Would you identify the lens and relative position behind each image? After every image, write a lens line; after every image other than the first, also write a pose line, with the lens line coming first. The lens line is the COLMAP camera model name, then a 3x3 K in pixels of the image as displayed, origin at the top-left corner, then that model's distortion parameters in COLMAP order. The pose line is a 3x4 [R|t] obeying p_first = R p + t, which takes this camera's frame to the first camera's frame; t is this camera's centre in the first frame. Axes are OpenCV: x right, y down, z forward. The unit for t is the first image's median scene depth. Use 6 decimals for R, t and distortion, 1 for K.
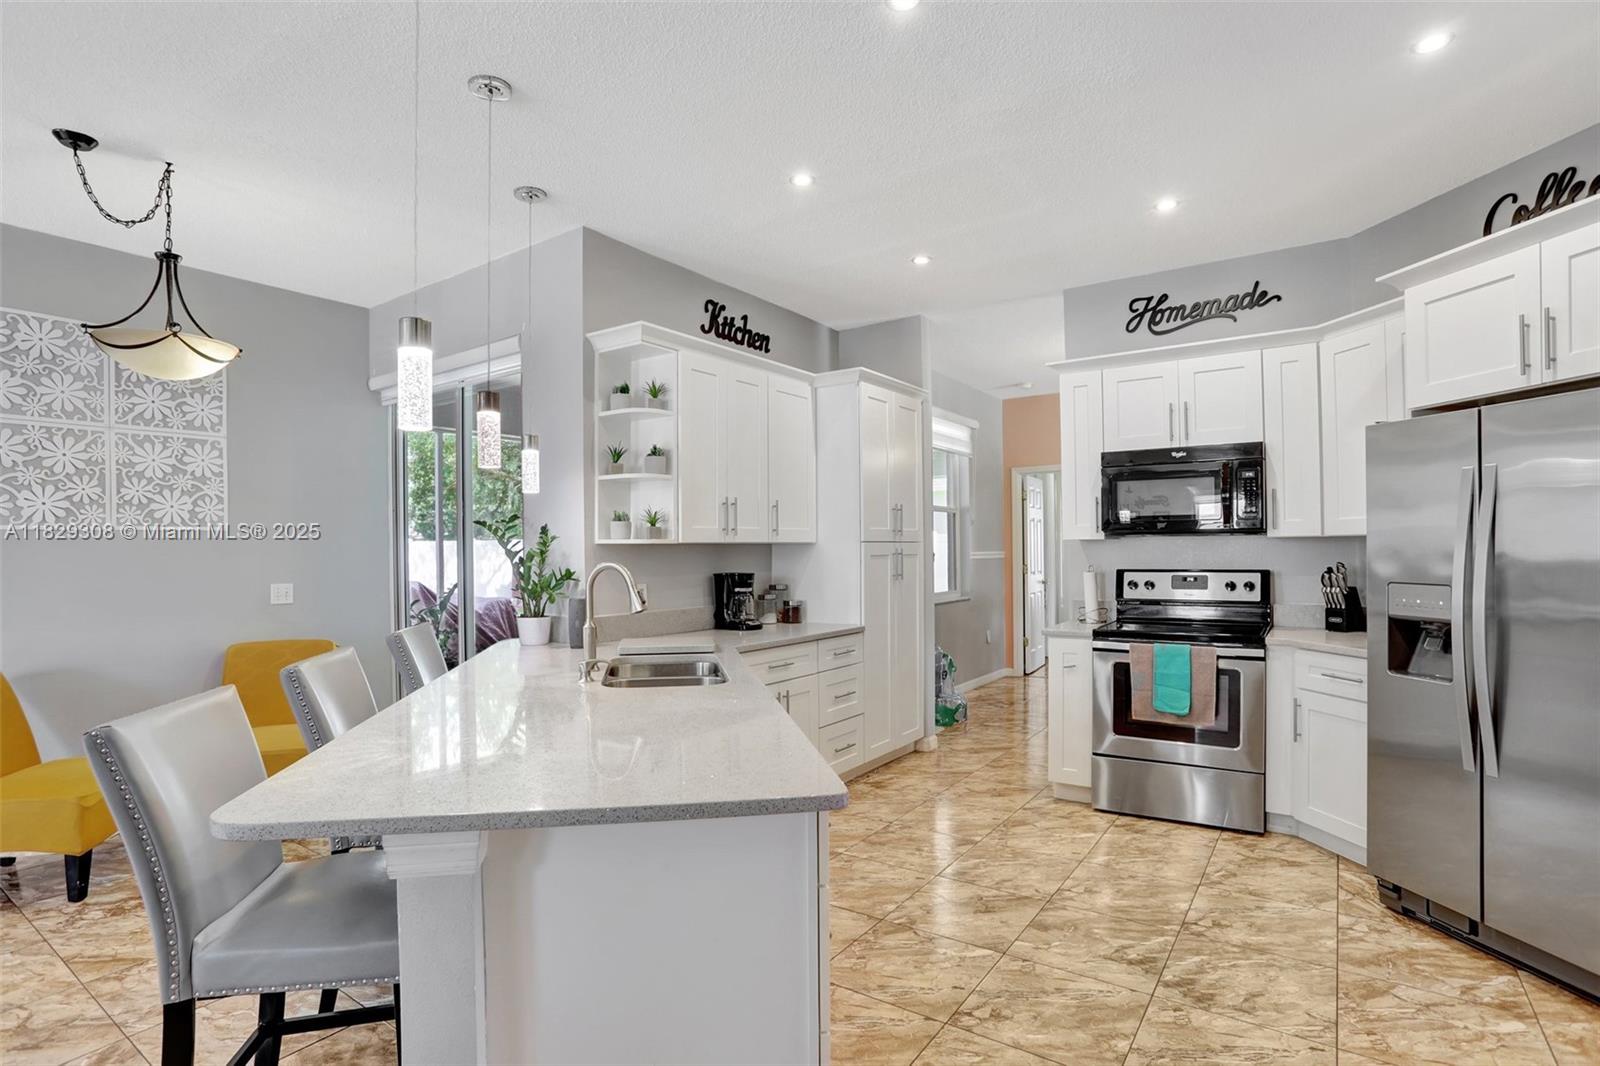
lens RADIAL K [[804.0, 0, 785.9], [0, 804.0, 550.5], [0, 0, 1]] dist [-0.080931, 0.042172]
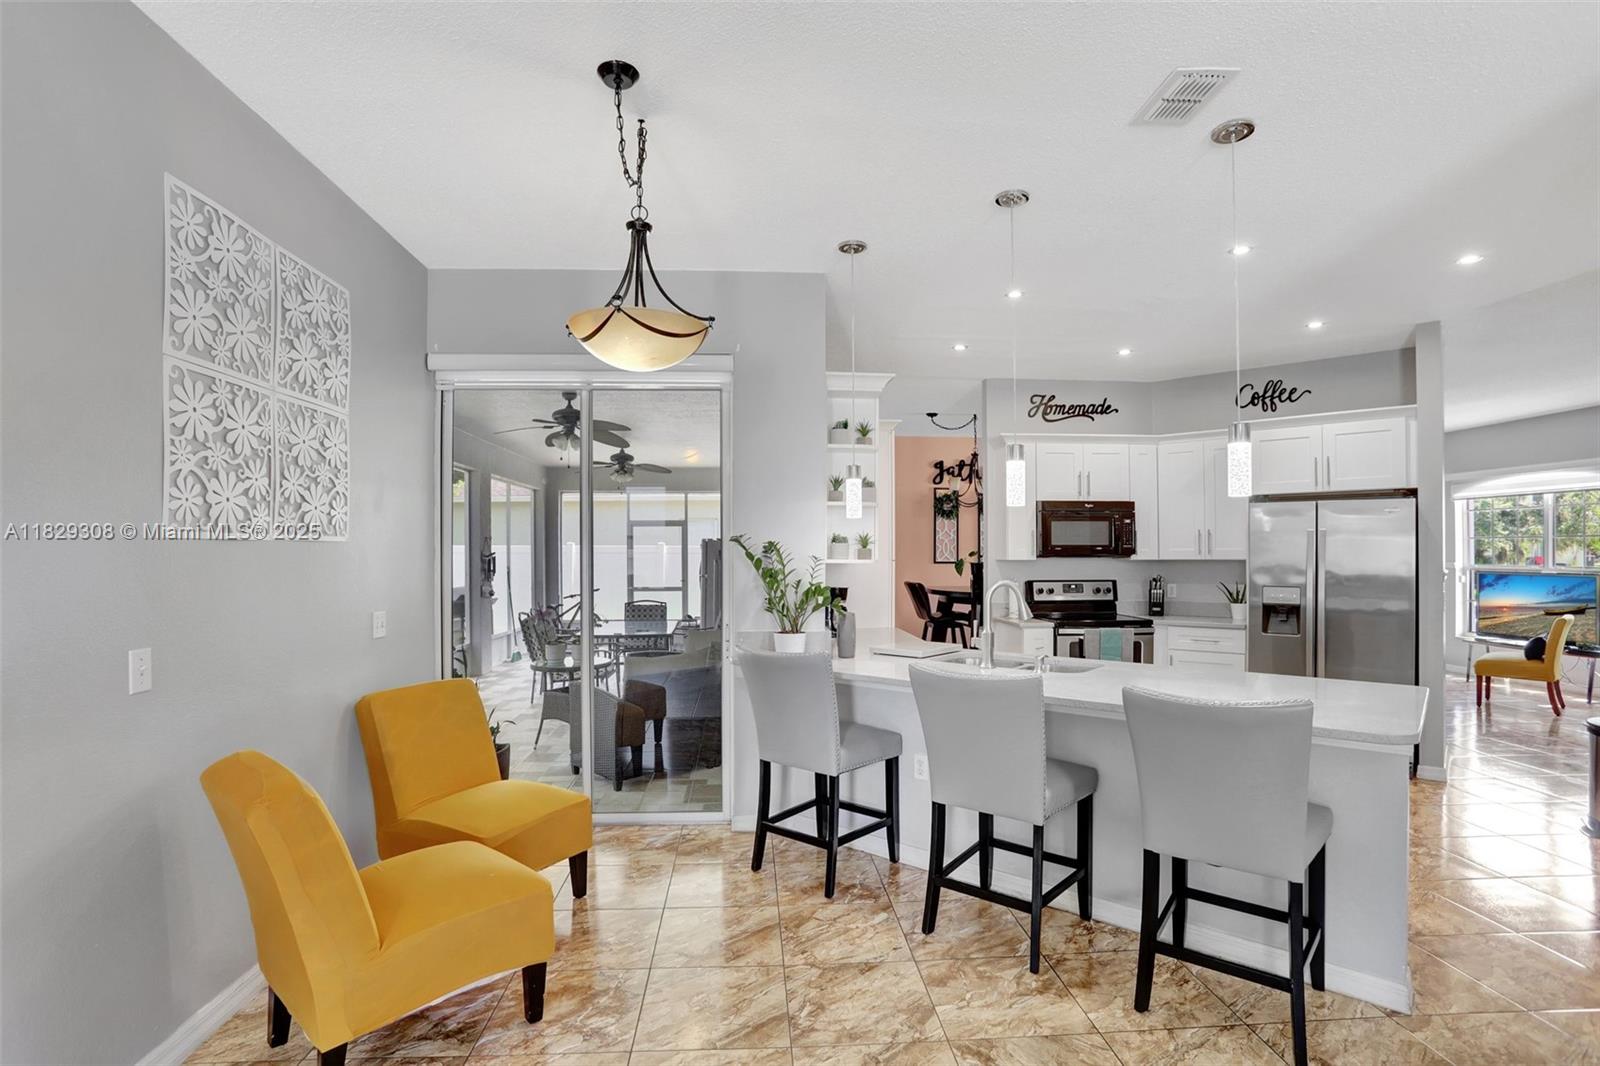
lens RADIAL K [[789.5, 0, 800.0], [0, 789.5, 552.4], [0, 0, 1]] dist [-0.078939, 0.036242]
pose [[0.775293, 0.011436, 0.631498, -0.844974], [-0.004398, 0.999910, -0.012709, -0.008178], [-0.631586, 0.007076, 0.775273, 0.162323]]
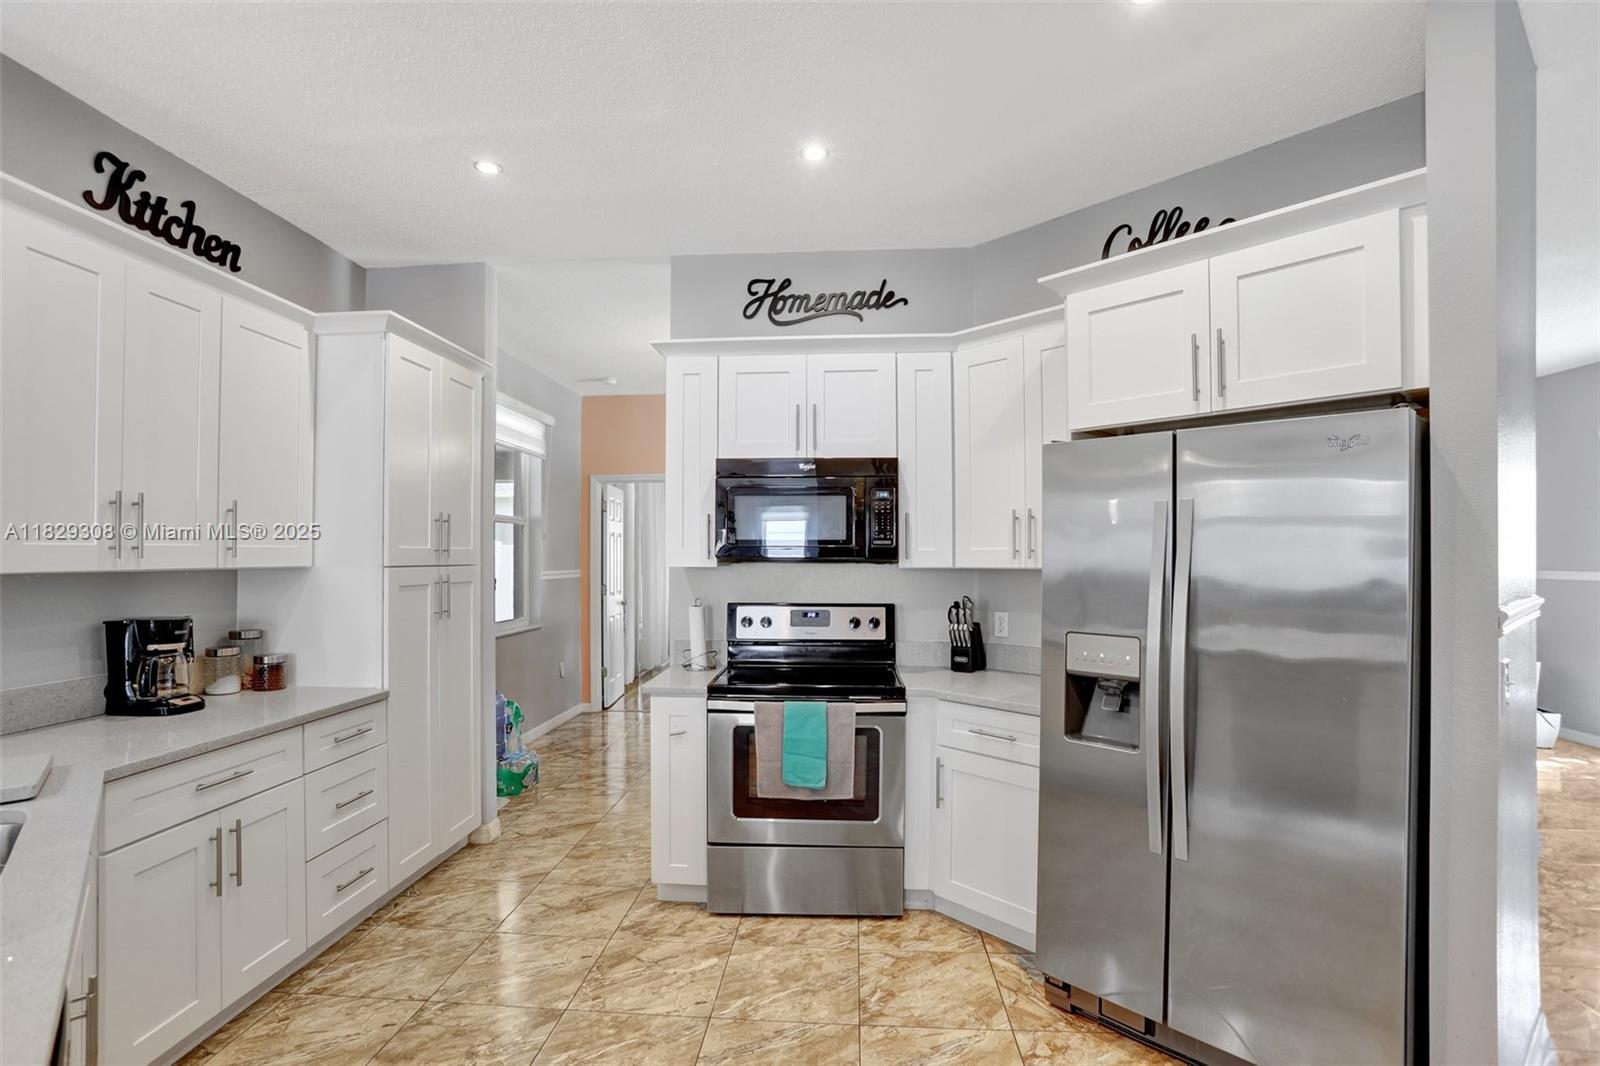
lens RADIAL K [[789.5, 0, 800.0], [0, 789.5, 552.4], [0, 0, 1]] dist [-0.078939, 0.036242]
pose [[0.851920, 0.013963, 0.523485, 0.054973], [-0.009853, 0.999895, -0.010635, -0.021451], [-0.523579, 0.003902, 0.851968, 0.279494]]
